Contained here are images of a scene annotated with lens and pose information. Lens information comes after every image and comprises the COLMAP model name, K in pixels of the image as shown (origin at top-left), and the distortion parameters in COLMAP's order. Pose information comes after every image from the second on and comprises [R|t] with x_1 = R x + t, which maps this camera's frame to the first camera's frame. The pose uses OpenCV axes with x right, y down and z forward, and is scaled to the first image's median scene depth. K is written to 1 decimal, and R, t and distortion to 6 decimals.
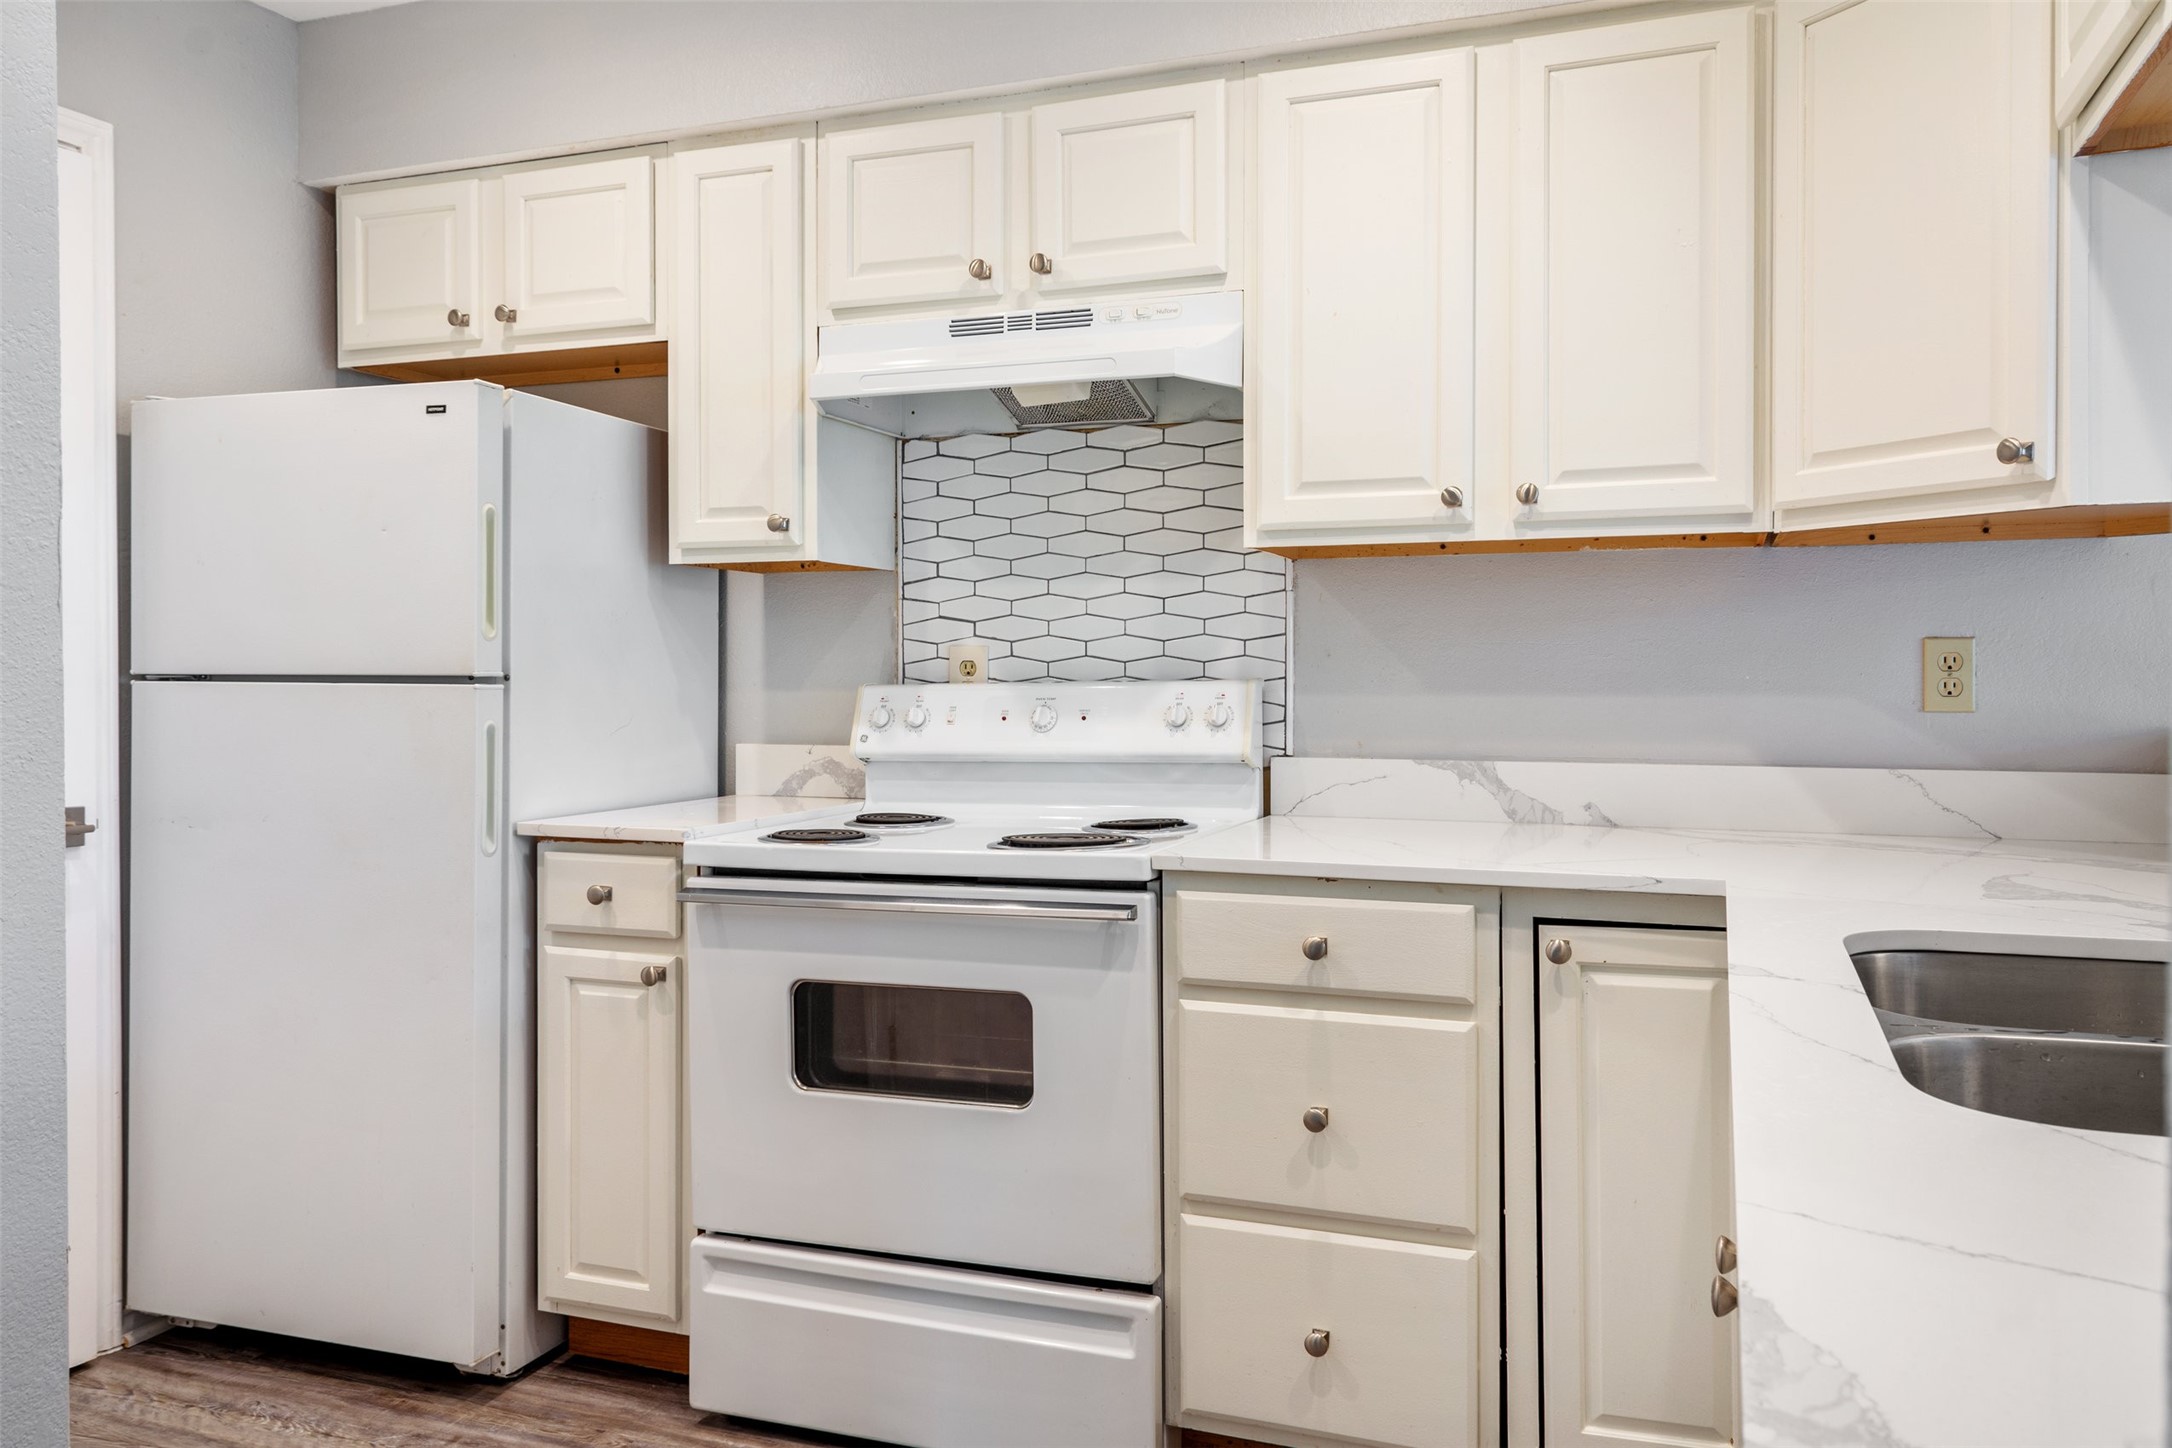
lens RADIAL K [[1655.3, 0, 1110.7], [0, 1655.3, 680.5], [0, 0, 1]] dist [0.004399, -0.002857]
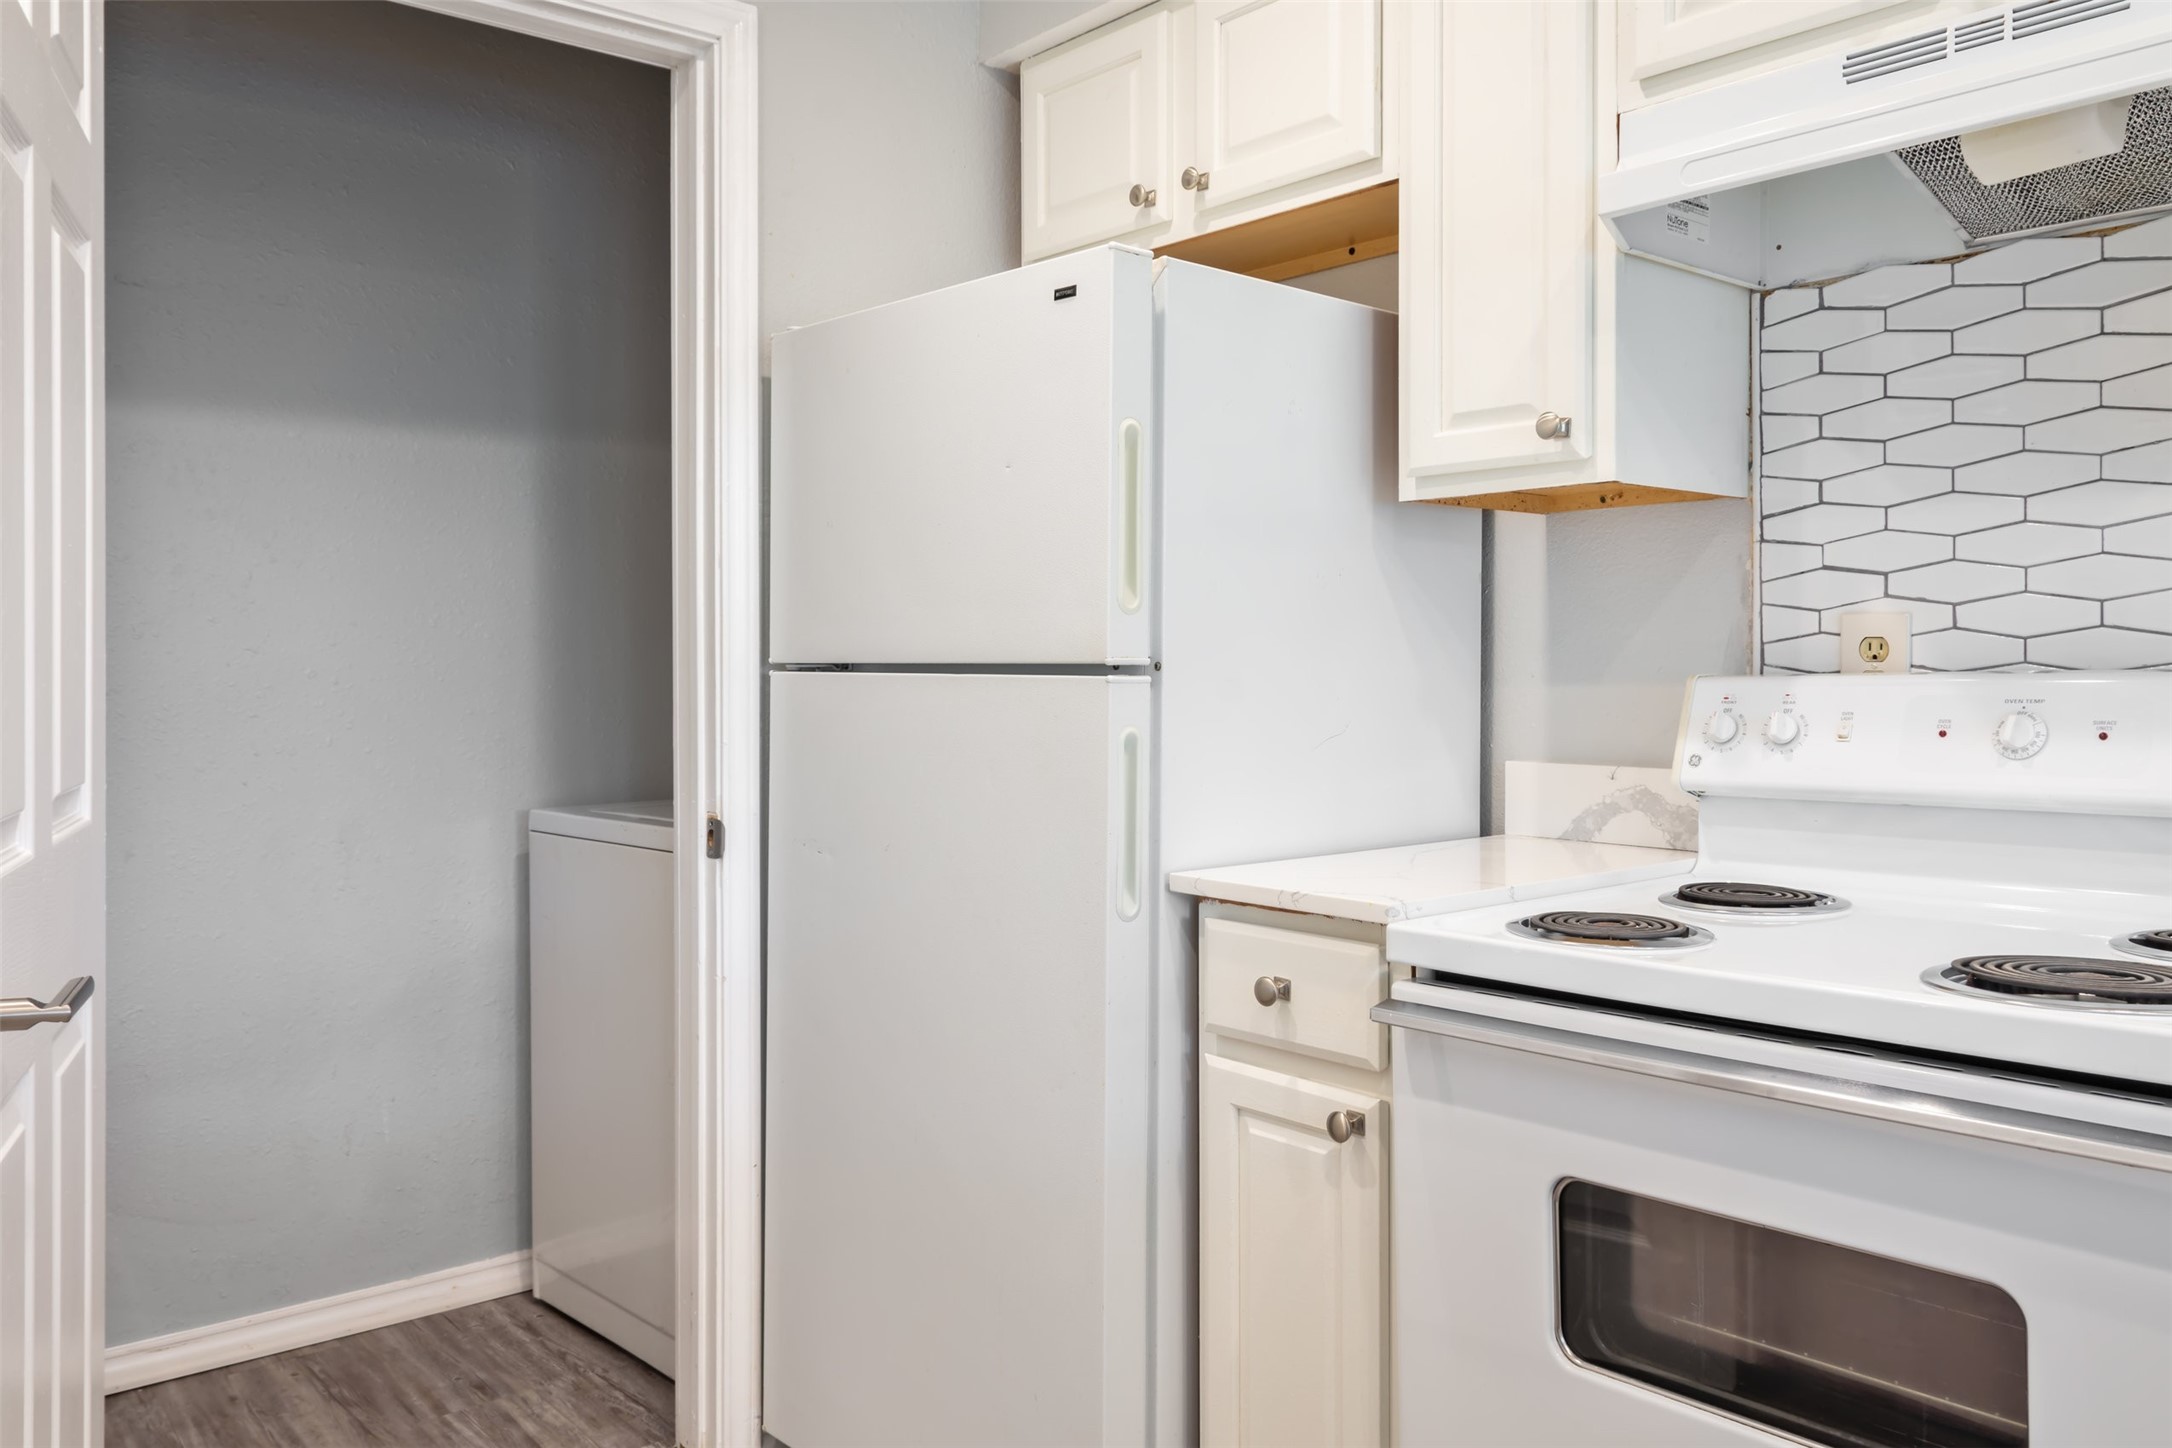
lens RADIAL K [[1655.3, 0, 1110.7], [0, 1655.3, 680.5], [0, 0, 1]] dist [0.004399, -0.002857]
pose [[0.873988, 0.001767, -0.485945, -0.036236], [0.001723, 0.999976, 0.006734, -0.000438], [0.485945, -0.006723, 0.873964, 0.337557]]
